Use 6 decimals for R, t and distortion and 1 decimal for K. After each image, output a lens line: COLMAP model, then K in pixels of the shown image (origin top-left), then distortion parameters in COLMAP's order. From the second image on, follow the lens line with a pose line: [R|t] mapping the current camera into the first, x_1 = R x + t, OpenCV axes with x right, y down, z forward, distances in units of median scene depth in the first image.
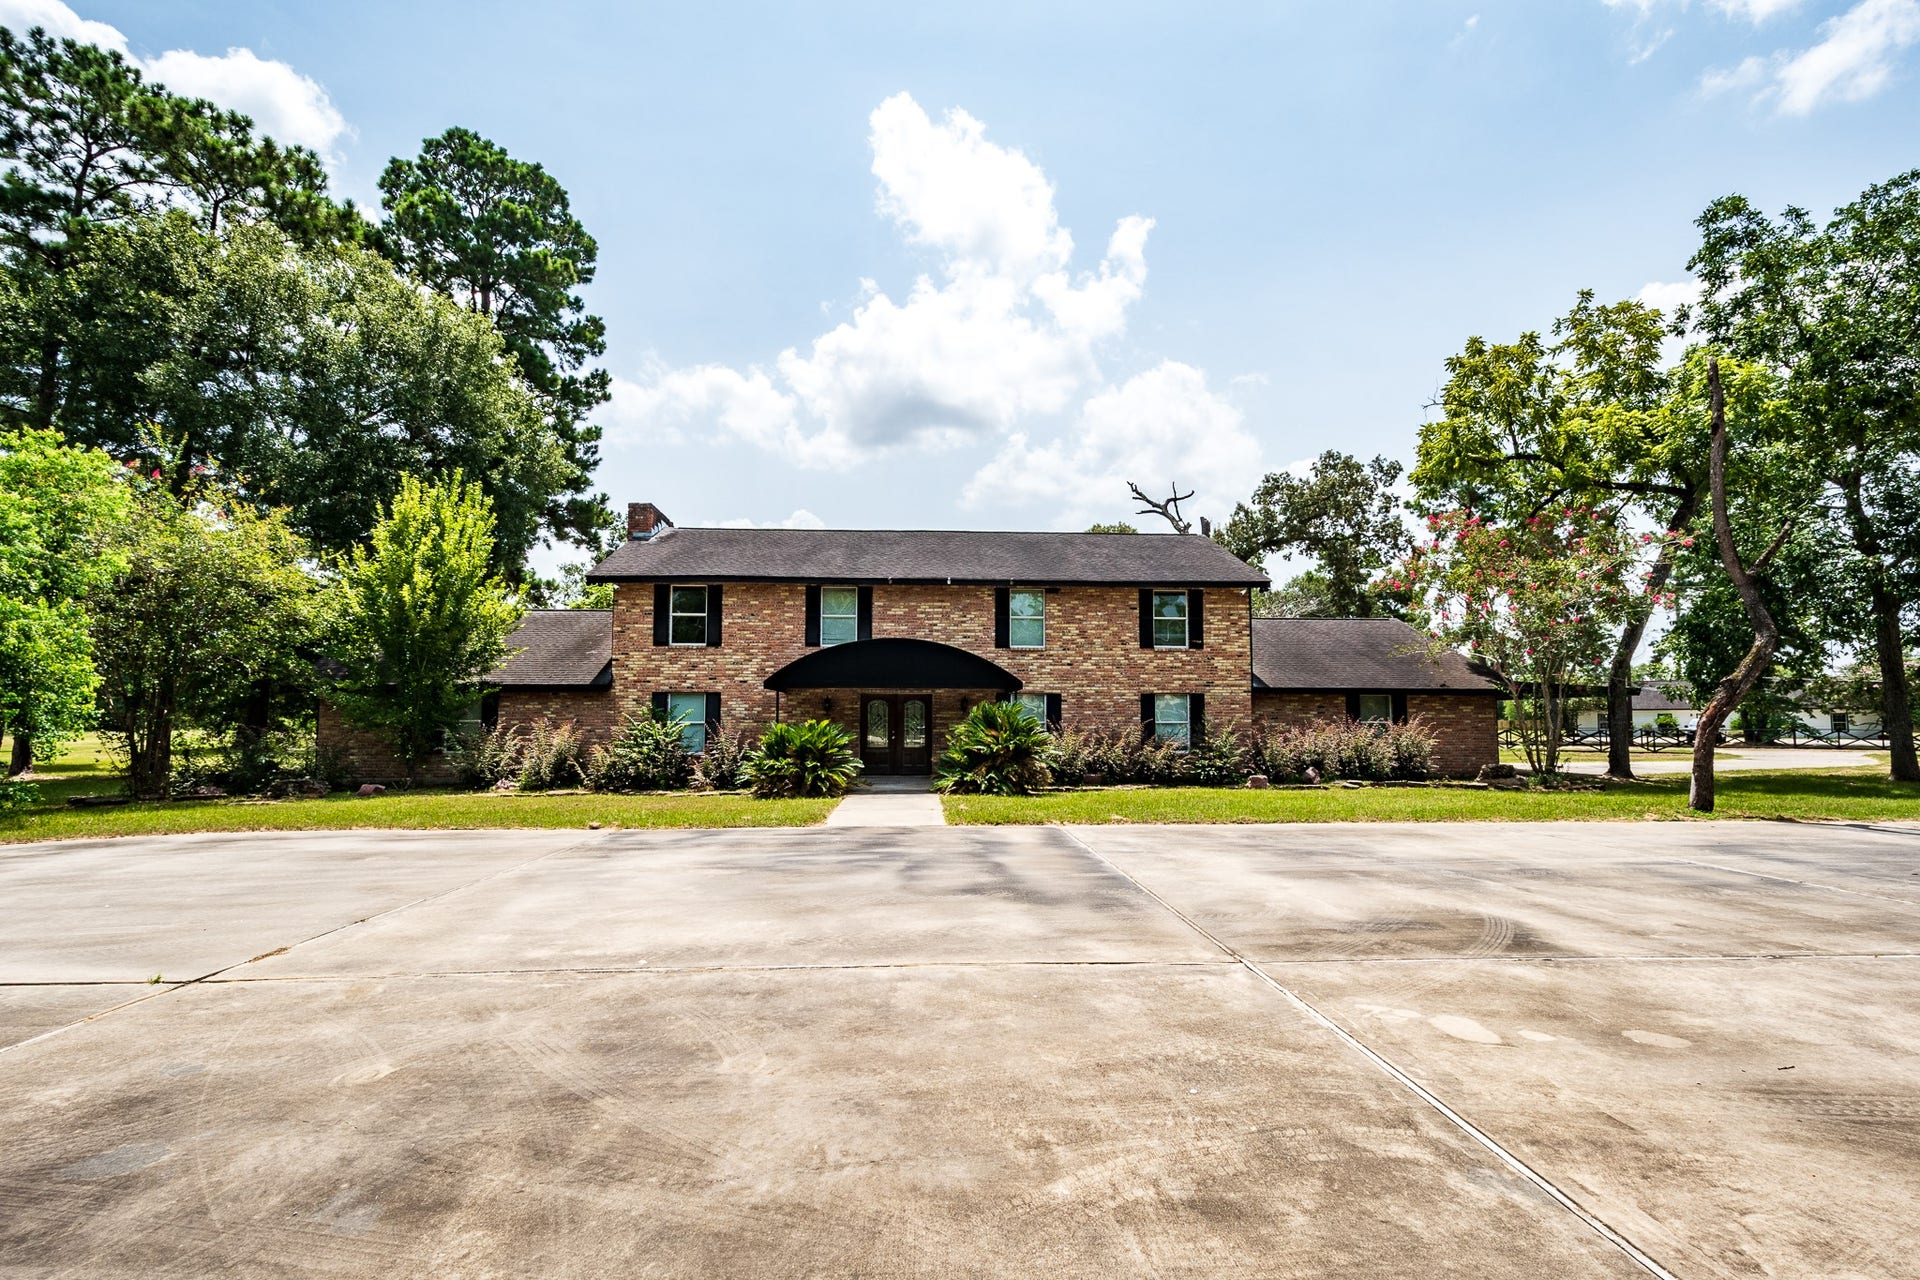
lens RADIAL K [[839.8, 0, 1007.3], [0, 839.8, 638.3], [0, 0, 1]] dist [0.002833, -0.000040]
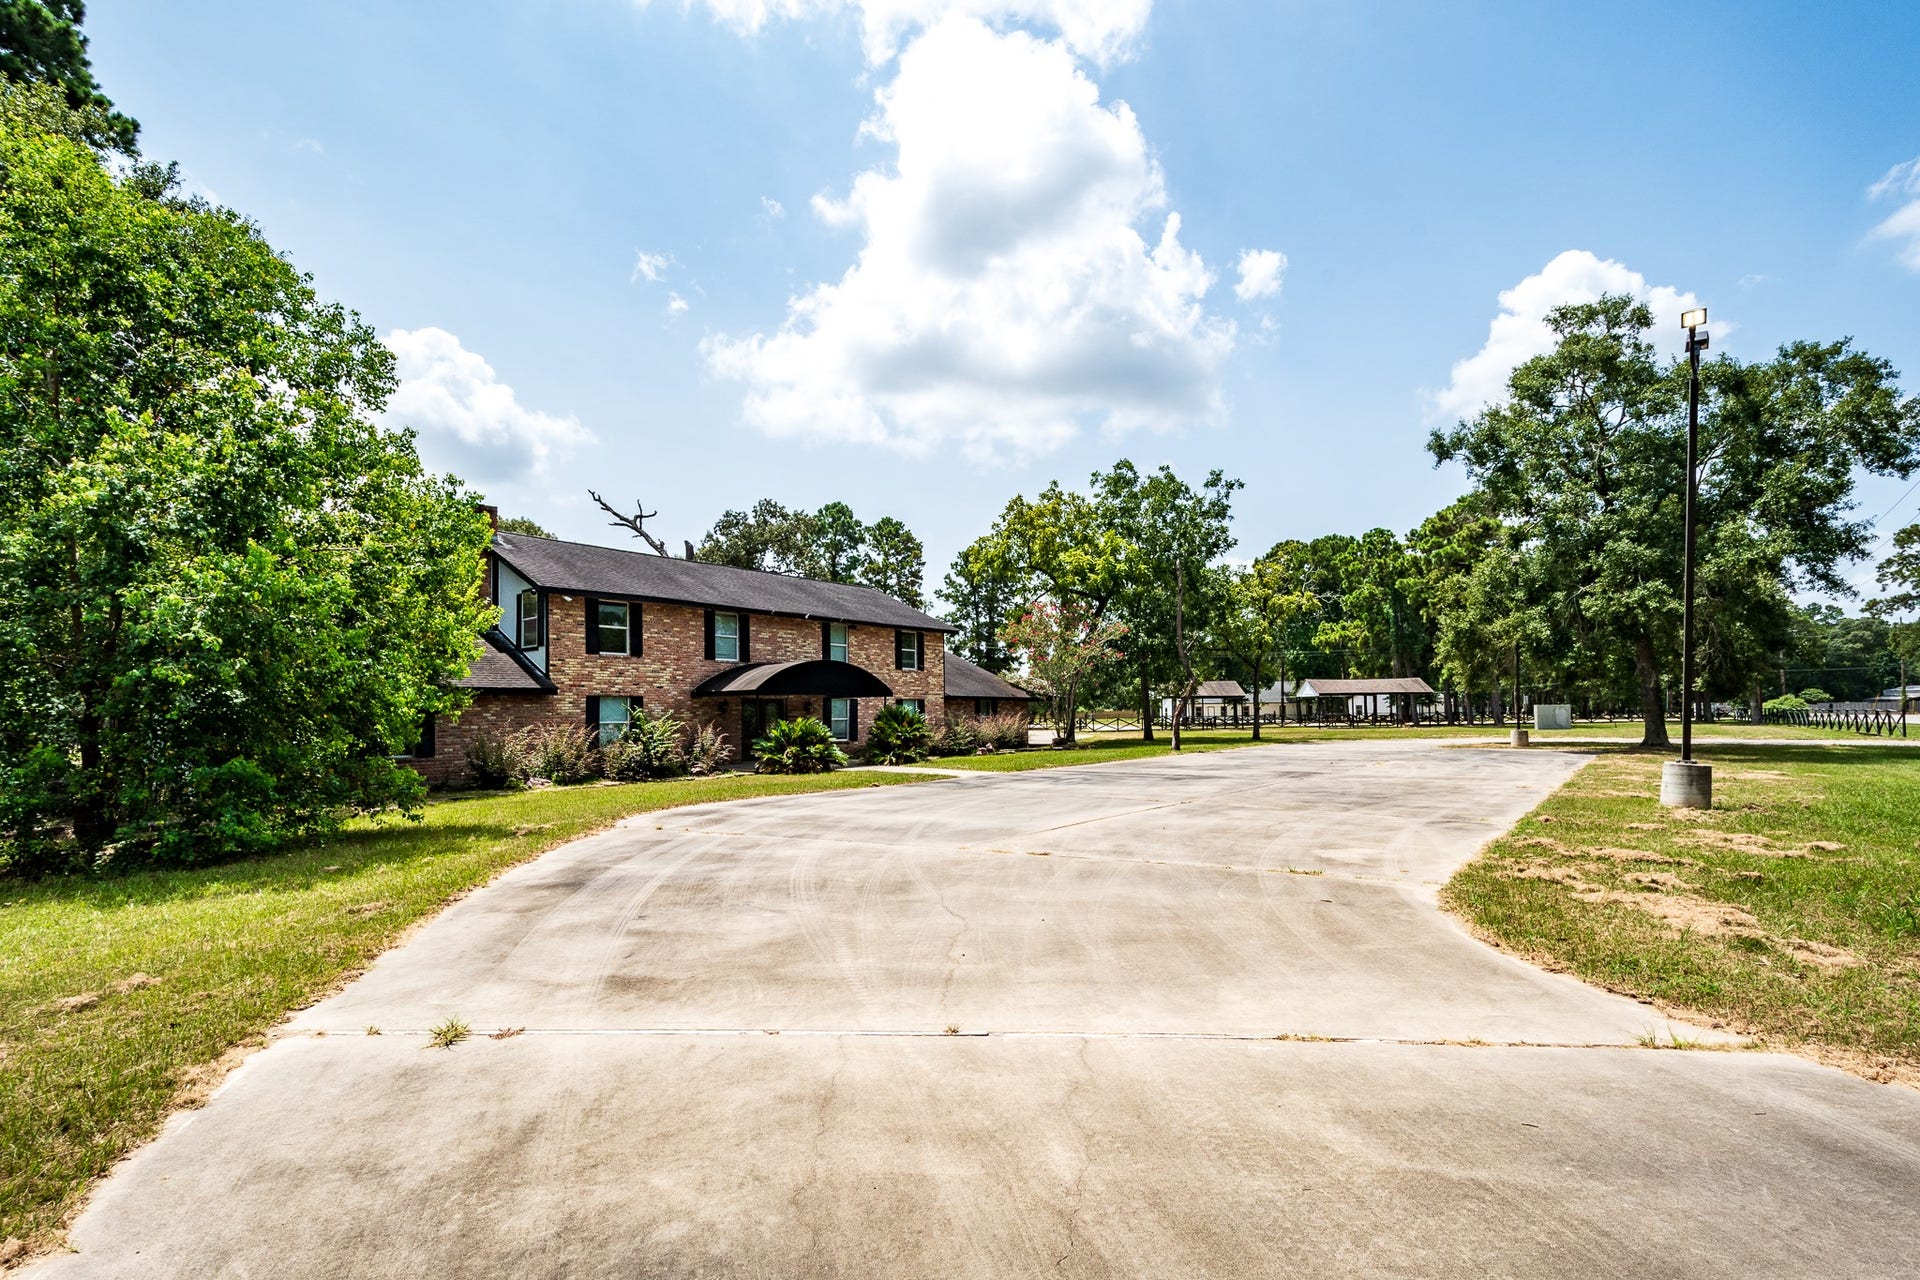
lens RADIAL K [[815.1, 0, 960.0], [0, 815.1, 640.0], [0, 0, 1]] dist [0.035110, 0.000049]
pose [[0.689557, 0.058579, 0.721859, -0.834858], [-0.057640, 0.998001, -0.025926, -0.009193], [-0.721934, -0.023730, 0.691555, -0.099859]]
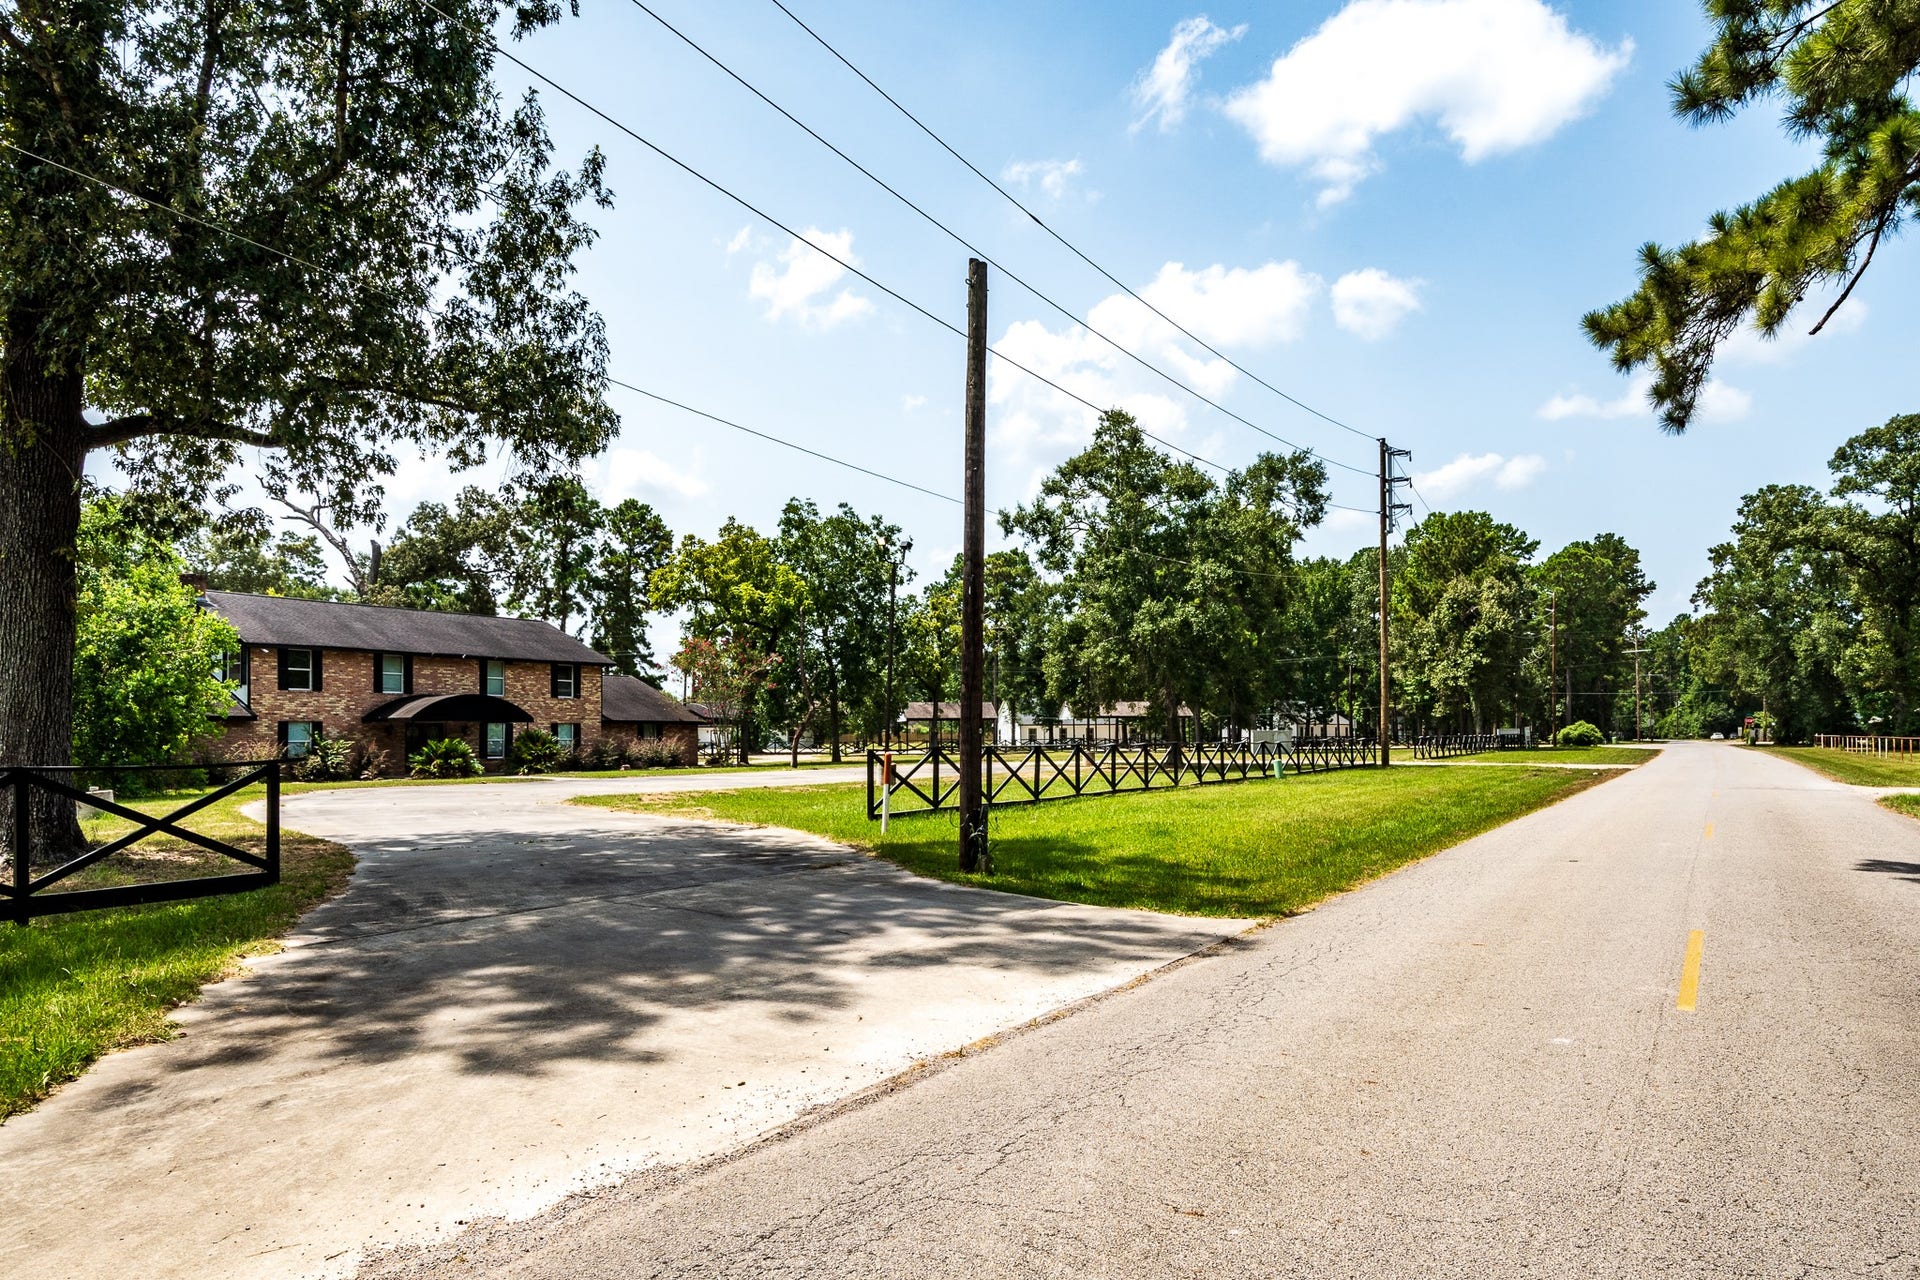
lens RADIAL K [[1161.5, 0, 974.5], [0, 1161.5, 662.9], [0, 0, 1]] dist [0.000755, -0.000131]
pose [[0.576943, 0.046869, 0.815438, -1.346356], [-0.073515, 0.997280, -0.005306, -0.114994], [-0.813469, -0.056886, 0.578820, -1.158010]]
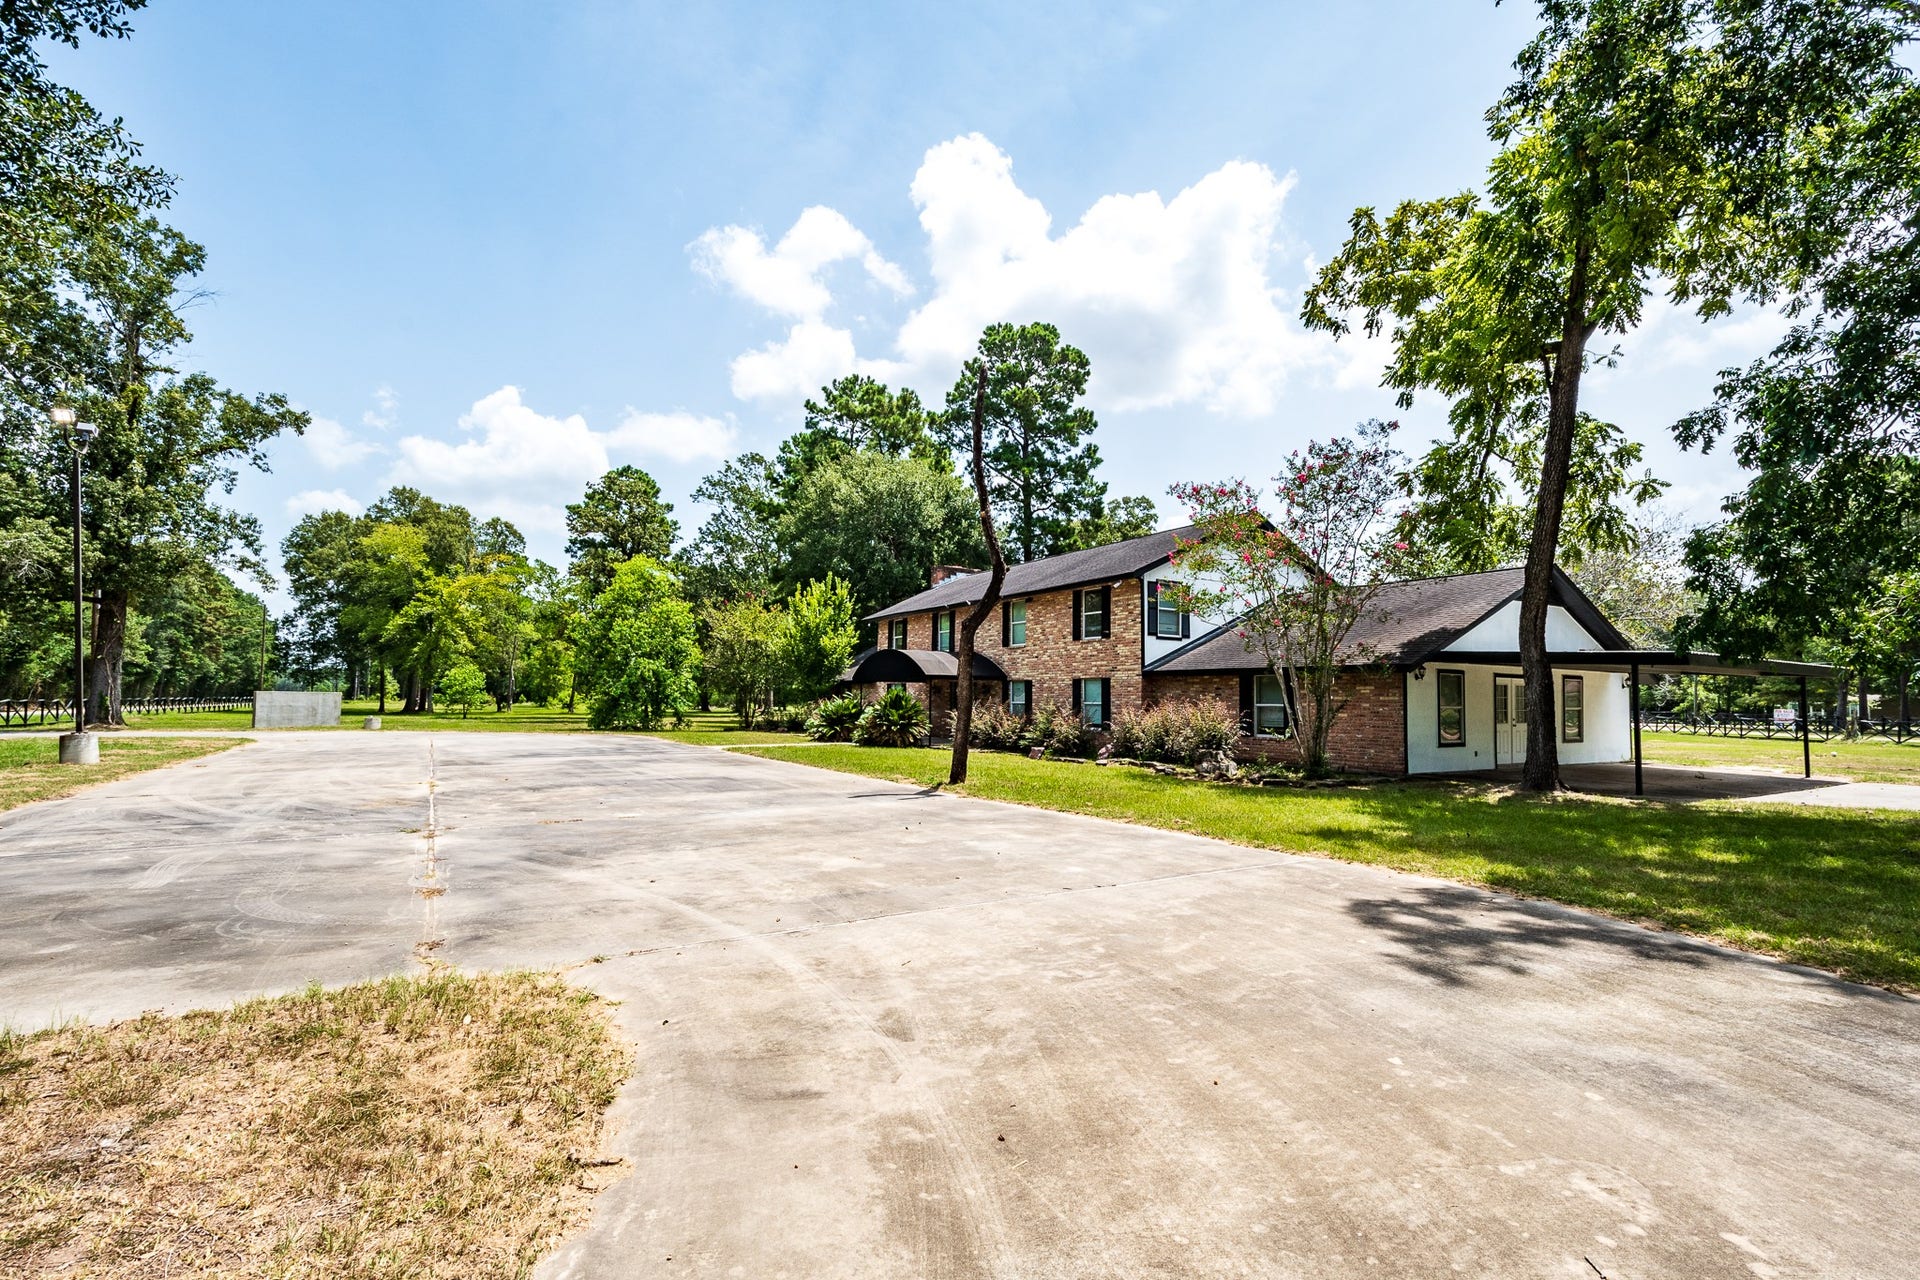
lens RADIAL K [[834.4, 0, 956.2], [0, 834.4, 648.5], [0, 0, 1]] dist [0.007131, 0.000057]
pose [[0.465550, -0.050542, -0.883577, 1.135985], [0.077613, 0.996853, -0.016127, 0.029082], [0.881612, -0.061069, 0.468008, 0.304552]]
